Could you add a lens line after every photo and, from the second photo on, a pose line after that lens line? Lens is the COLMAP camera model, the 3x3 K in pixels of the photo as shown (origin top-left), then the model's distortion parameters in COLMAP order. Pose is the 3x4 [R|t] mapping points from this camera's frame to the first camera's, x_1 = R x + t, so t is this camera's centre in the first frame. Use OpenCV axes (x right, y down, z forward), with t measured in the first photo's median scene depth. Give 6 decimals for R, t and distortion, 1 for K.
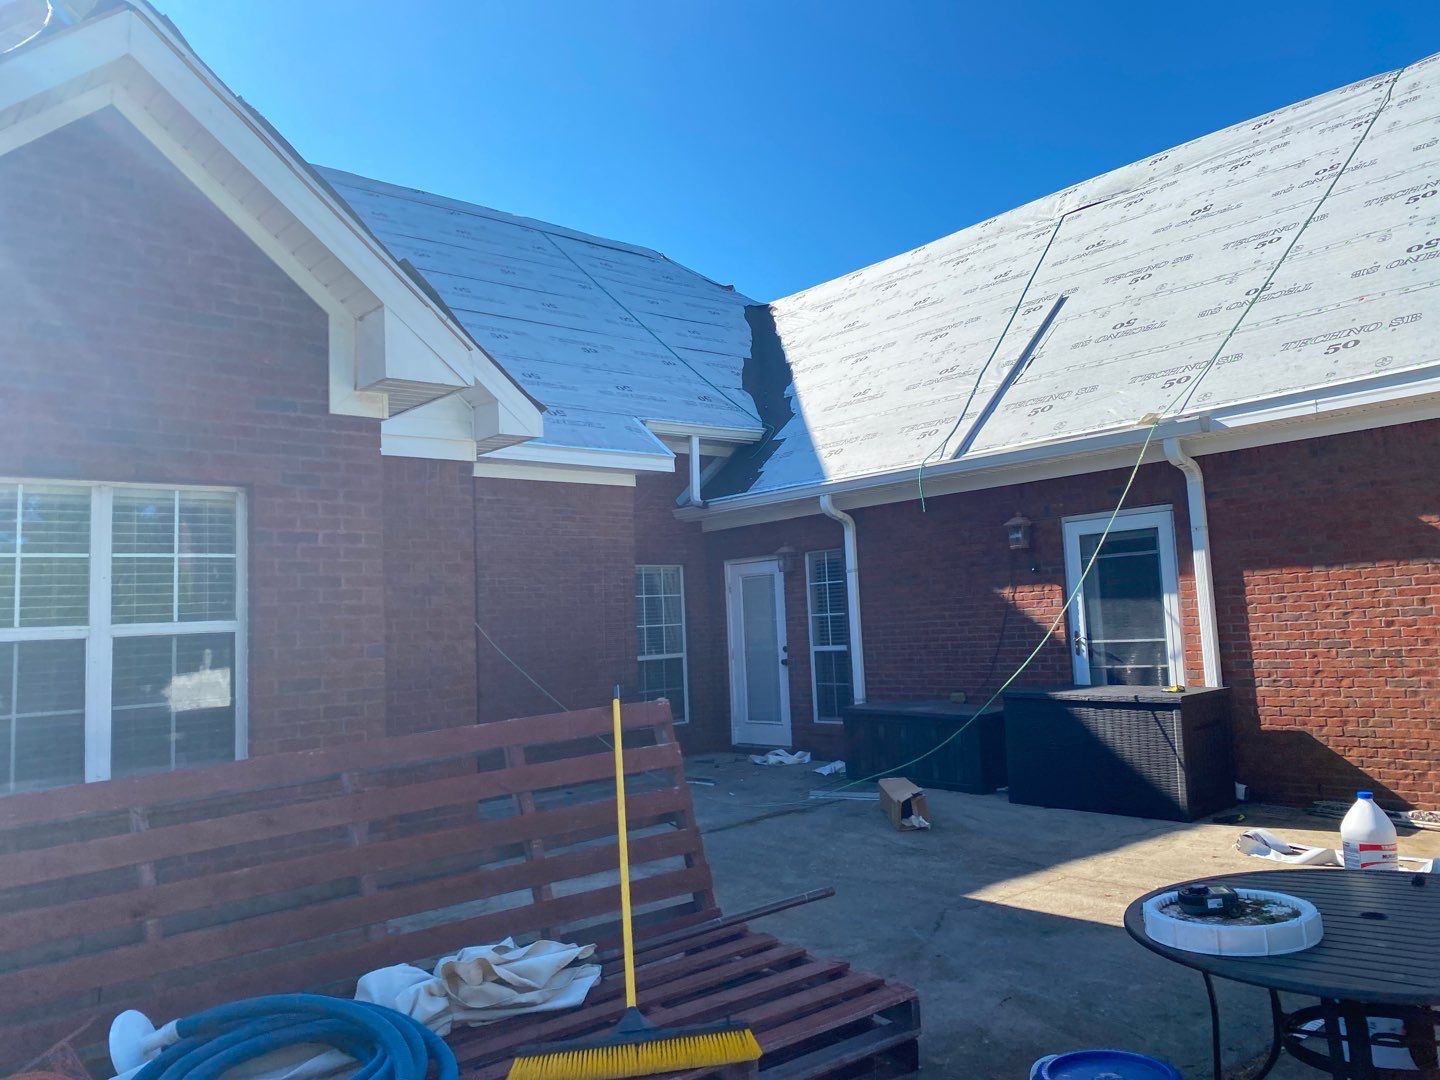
lens RADIAL K [[1123.8, 0, 736.1], [0, 1123.8, 504.4], [0, 0, 1]] dist [-0.002145, -0.006017]
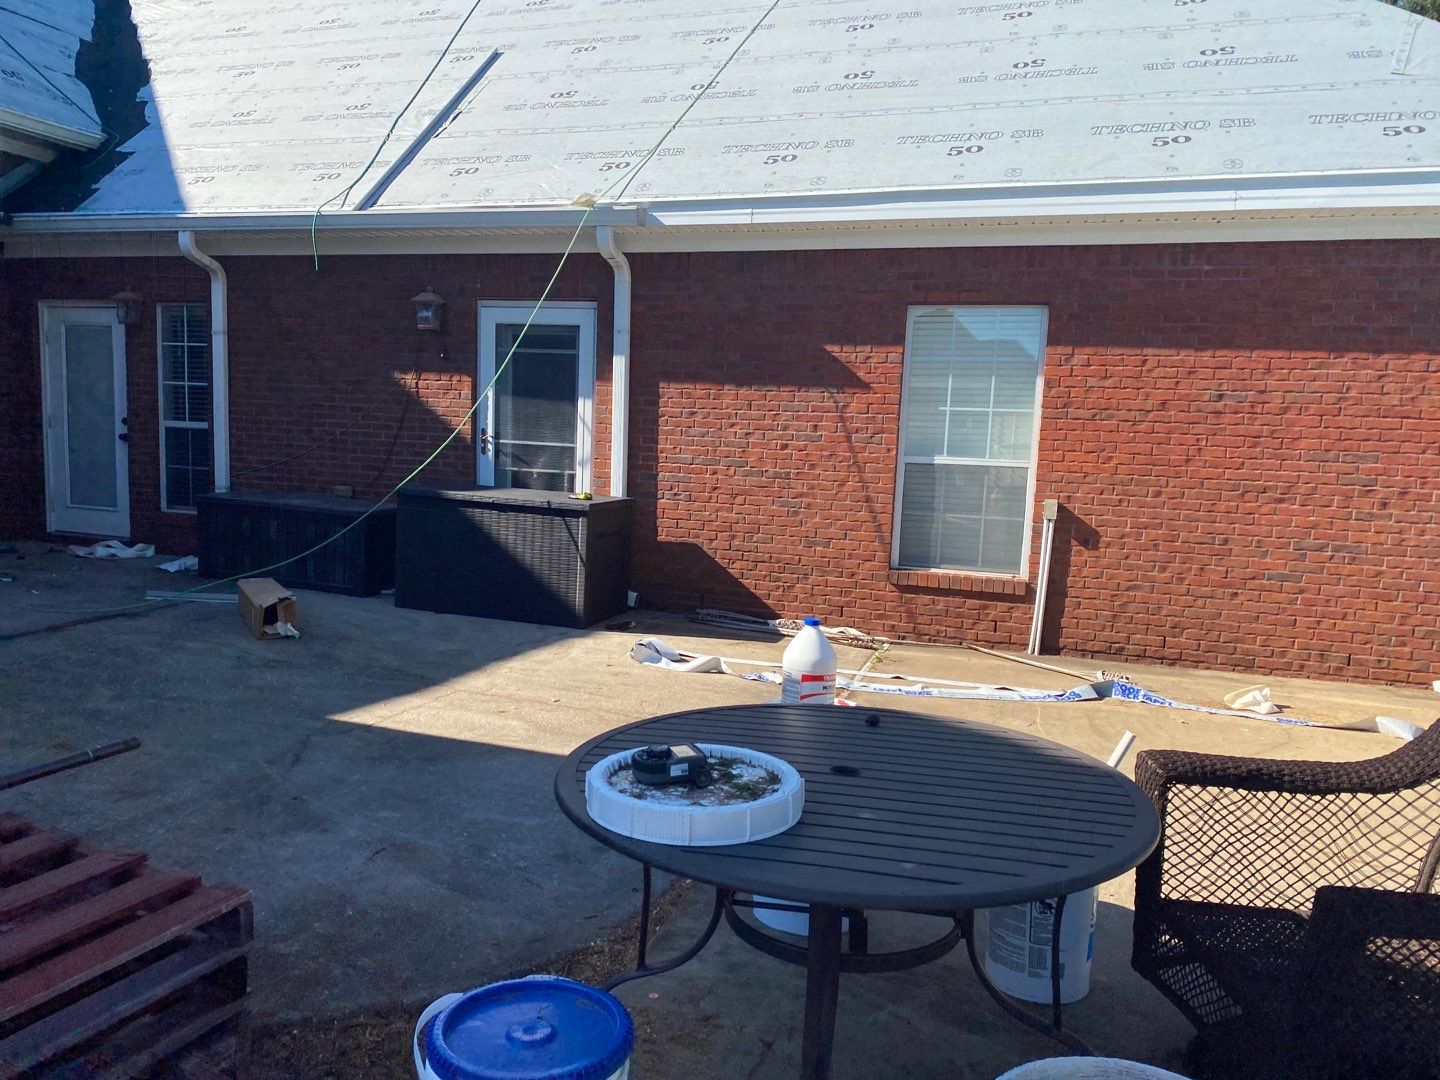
lens RADIAL K [[1066.0, 0, 736.7], [0, 1066.0, 577.4], [0, 0, 1]] dist [0.059109, -0.066688]
pose [[0.855194, 0.018548, 0.517976, 0.024288], [-0.142445, 0.969289, 0.200471, 0.023077], [-0.498350, -0.245225, 0.831572, 0.120778]]
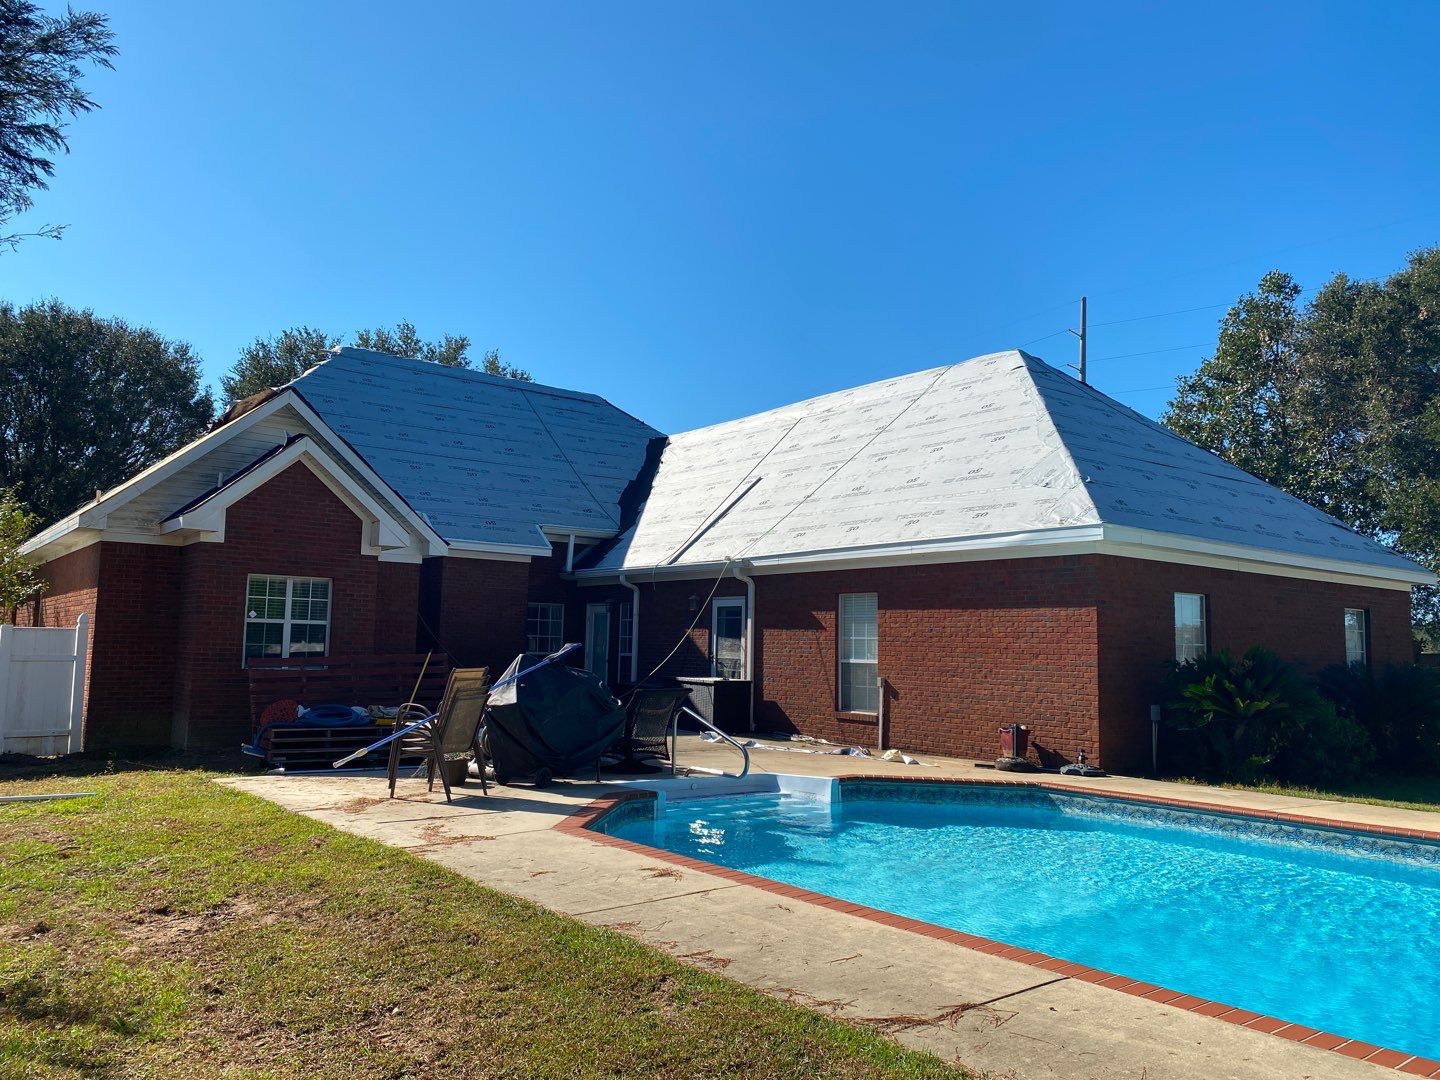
lens RADIAL K [[1116.1, 0, 720.0], [0, 1116.1, 540.0], [0, 0, 1]] dist [0.005514, -0.068360]
pose [[0.994336, 0.068544, -0.081230, 0.444781], [-0.067474, 0.997595, 0.015846, -0.123158], [0.082121, -0.010275, 0.996569, -1.012239]]
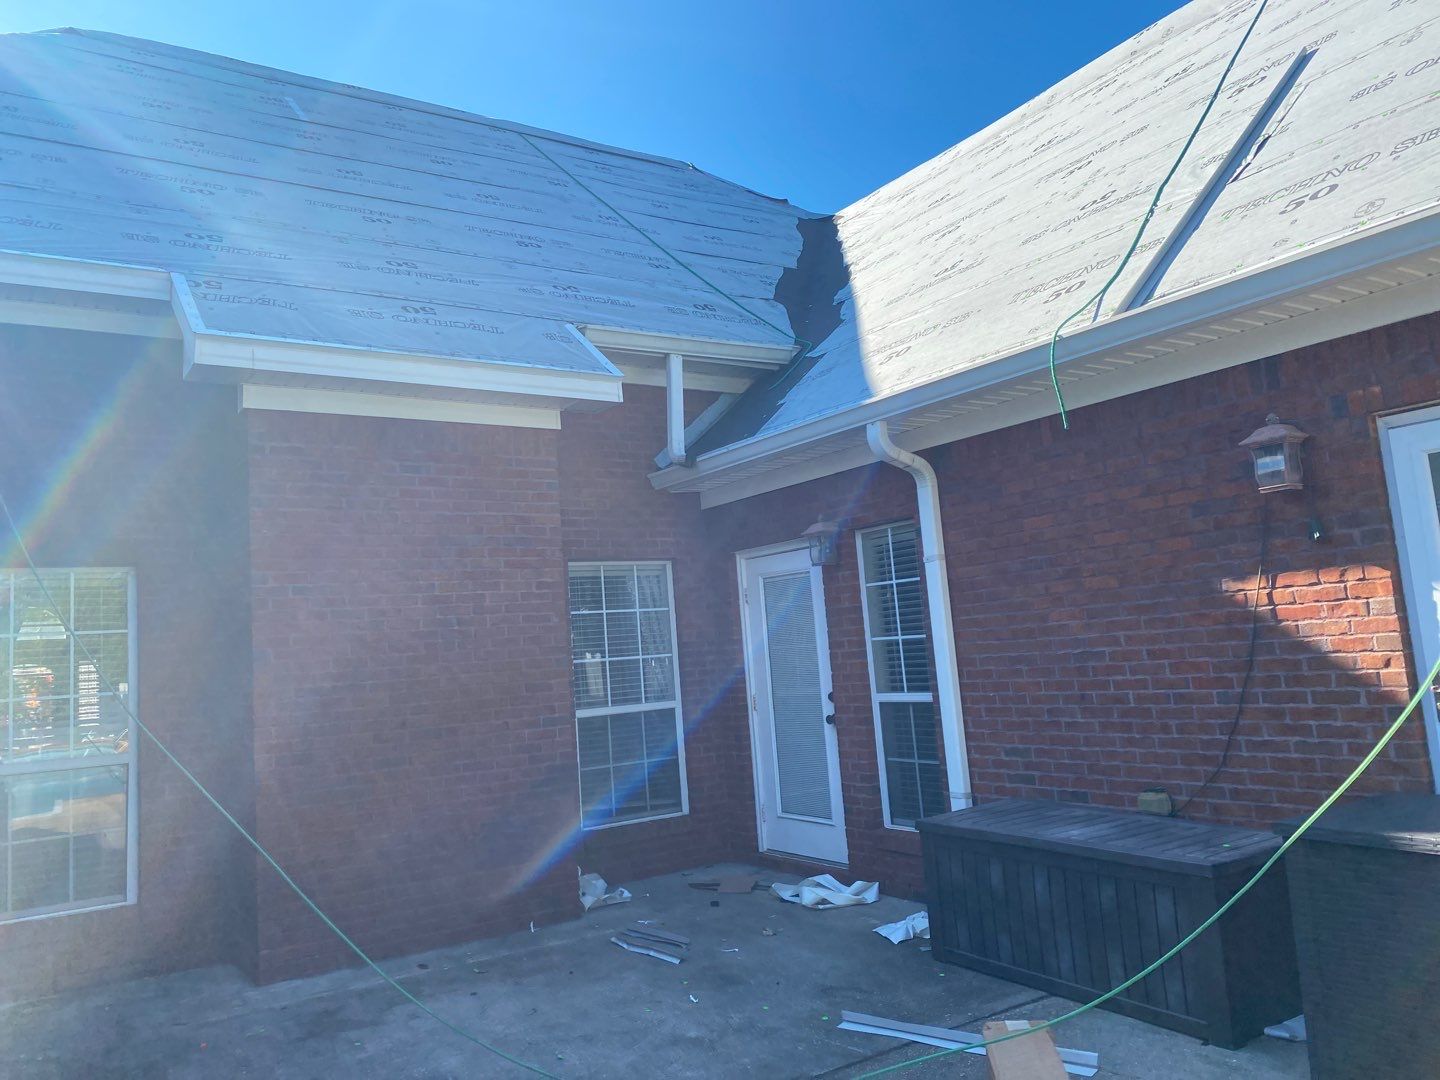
lens RADIAL K [[1127.9, 0, 637.7], [0, 1127.9, 457.5], [0, 0, 1]] dist [0.001314, -0.026616]
pose [[0.978980, -0.045126, -0.198900, 0.082320], [0.034171, 0.997721, -0.058175, 0.041442], [0.201072, 0.050156, 0.978292, 0.477151]]
